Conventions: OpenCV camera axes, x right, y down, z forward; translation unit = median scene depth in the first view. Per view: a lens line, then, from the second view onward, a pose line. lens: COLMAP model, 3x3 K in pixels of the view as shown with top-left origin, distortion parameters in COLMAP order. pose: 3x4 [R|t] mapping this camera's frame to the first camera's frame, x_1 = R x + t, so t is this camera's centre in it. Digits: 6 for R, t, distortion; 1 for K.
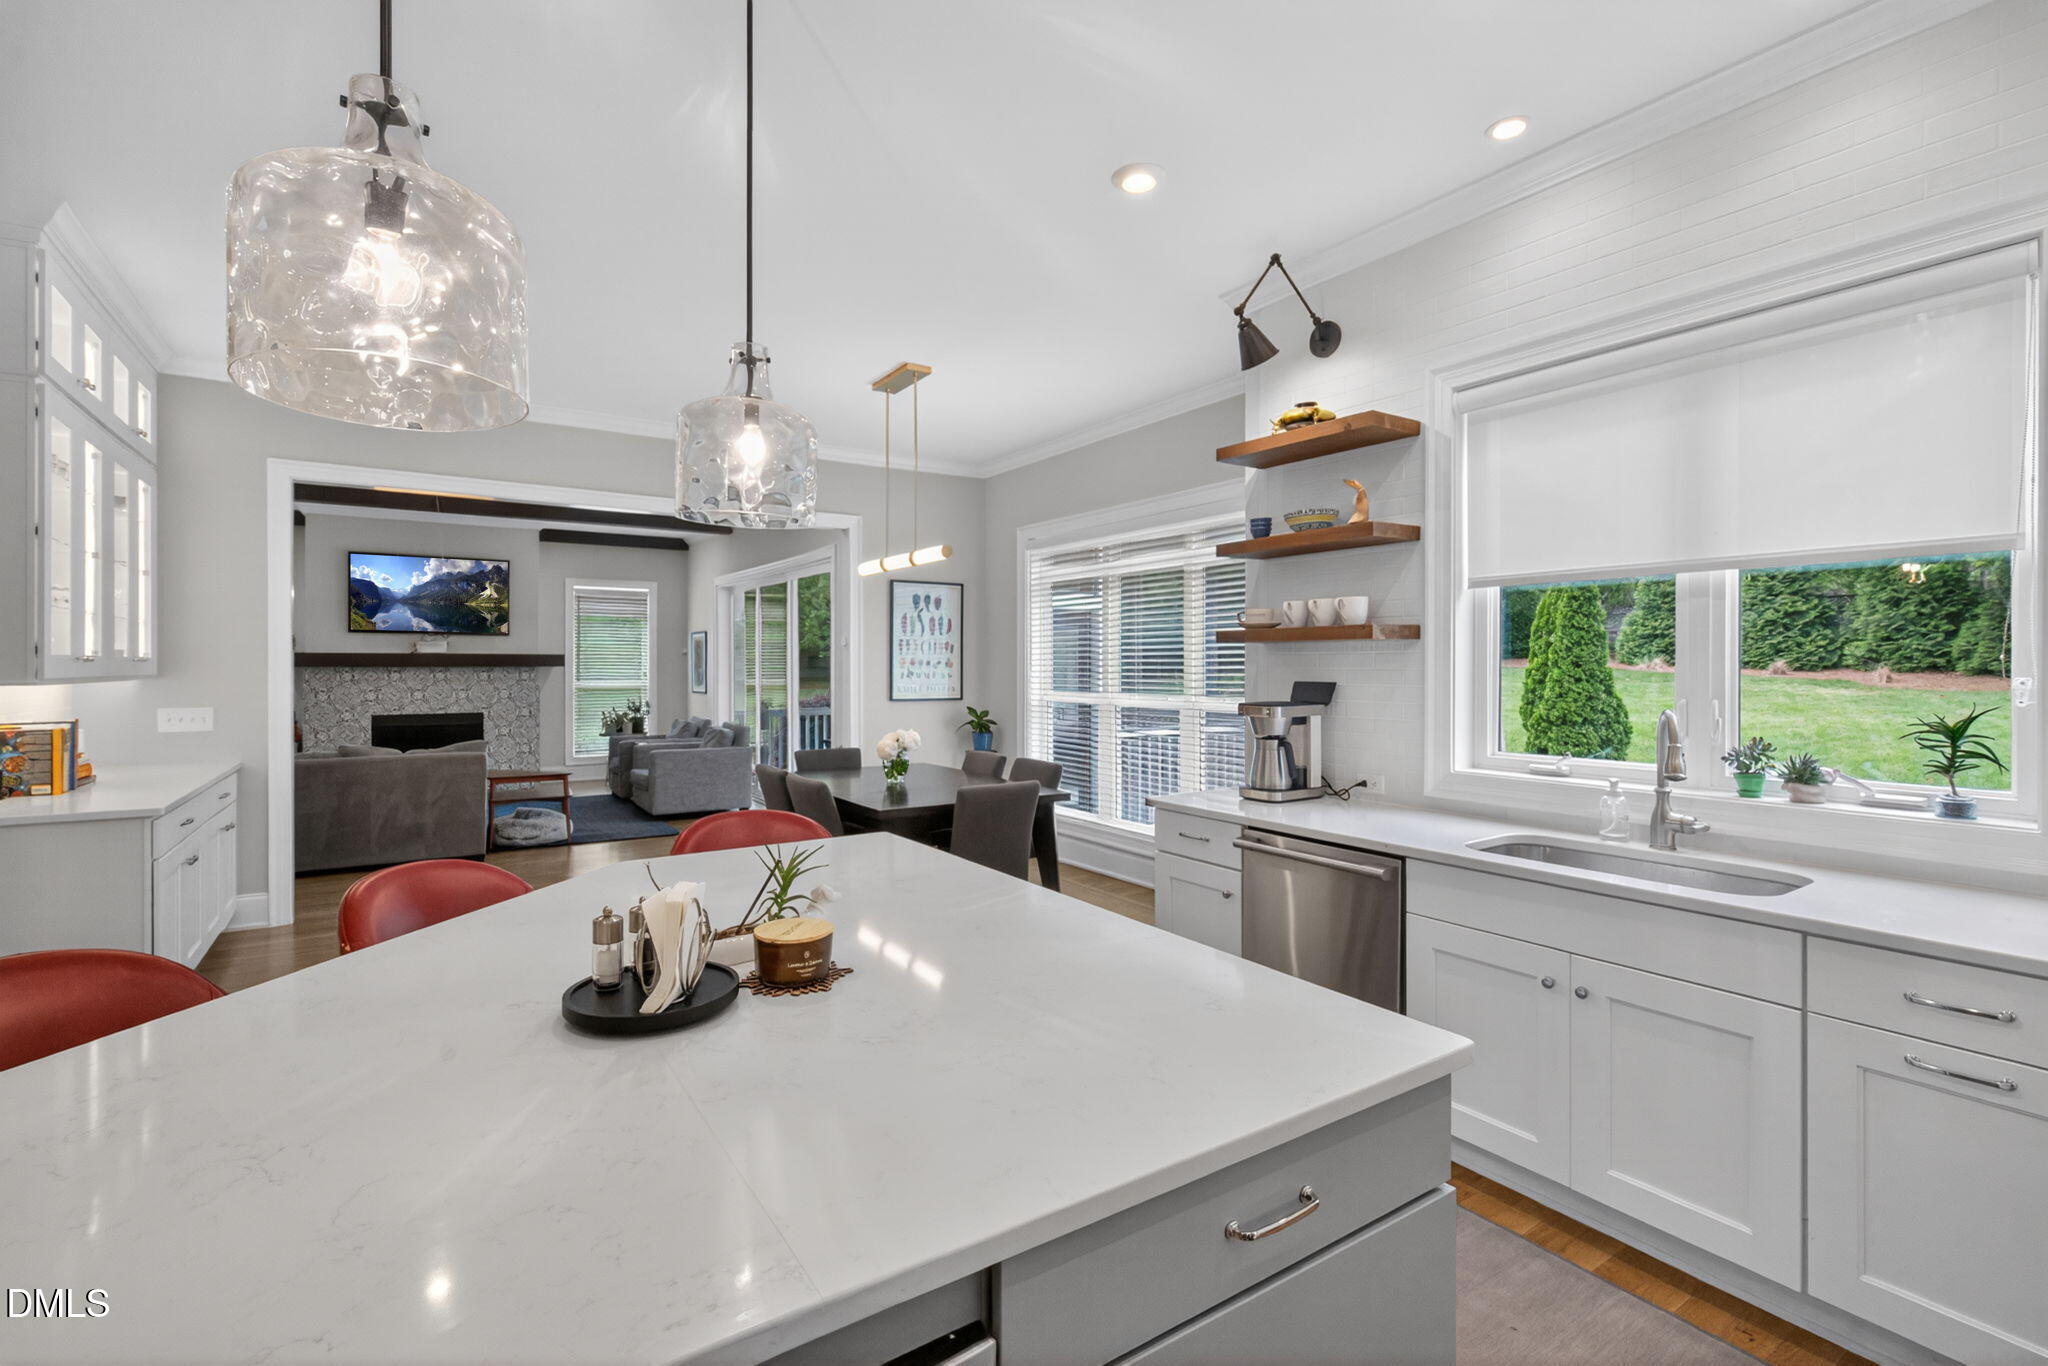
lens RADIAL K [[917.6, 0, 1015.9], [0, 917.6, 667.6], [0, 0, 1]] dist [-0.000852, -0.000493]
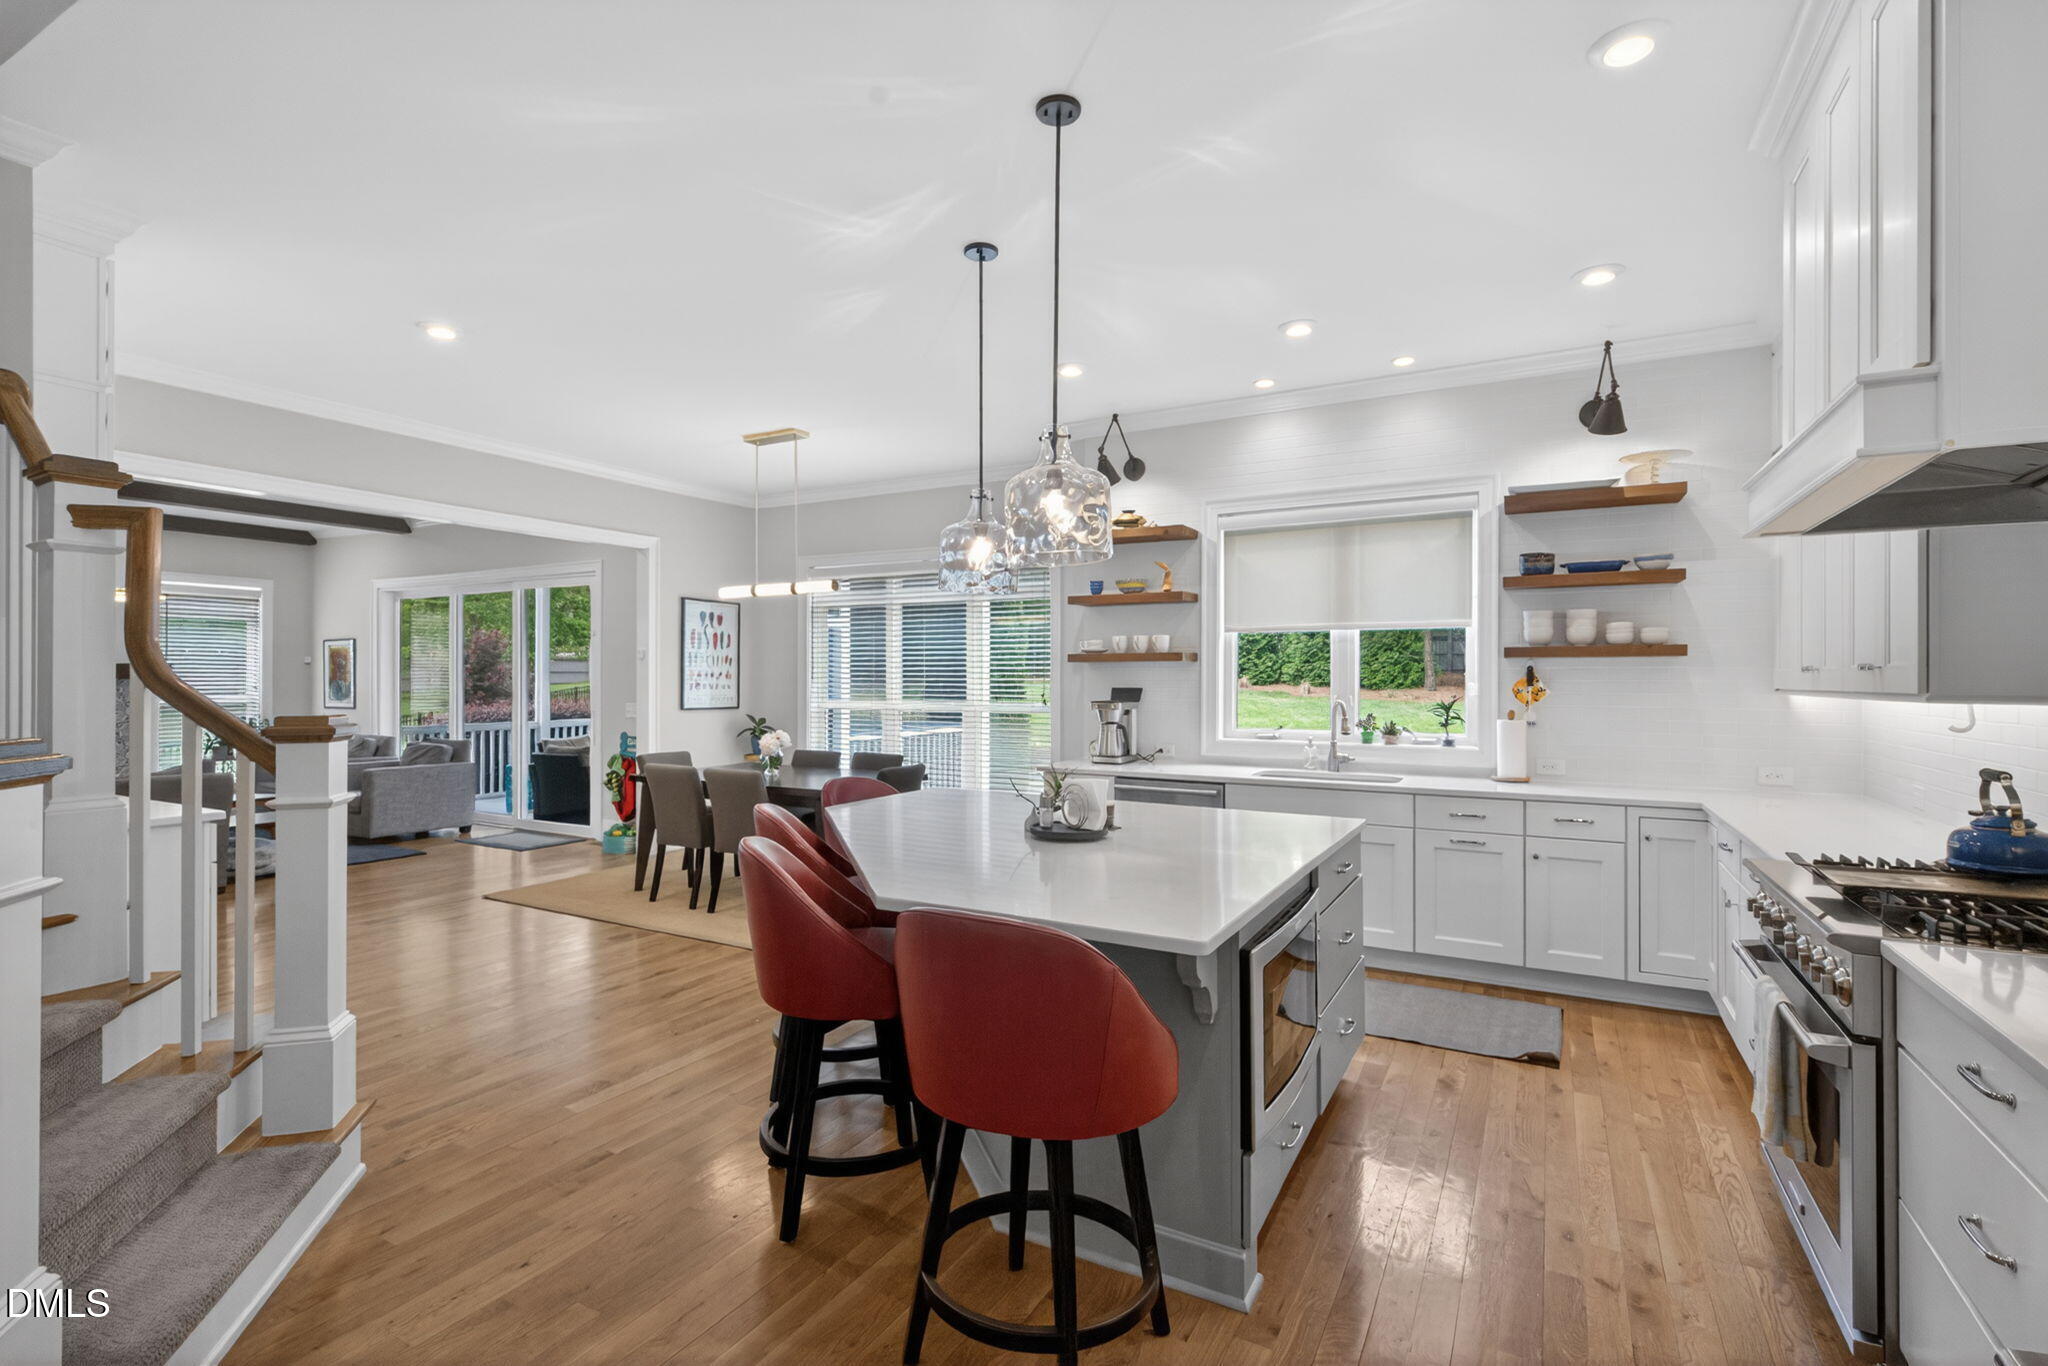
lens RADIAL K [[939.6, 0, 1020.4], [0, 939.6, 662.8], [0, 0, 1]] dist [0.000997, -0.000445]
pose [[0.886919, 0.011325, 0.461786, -0.592726], [-0.001719, 0.999773, -0.021218, 0.007574], [-0.461921, 0.018025, 0.886738, -0.338896]]
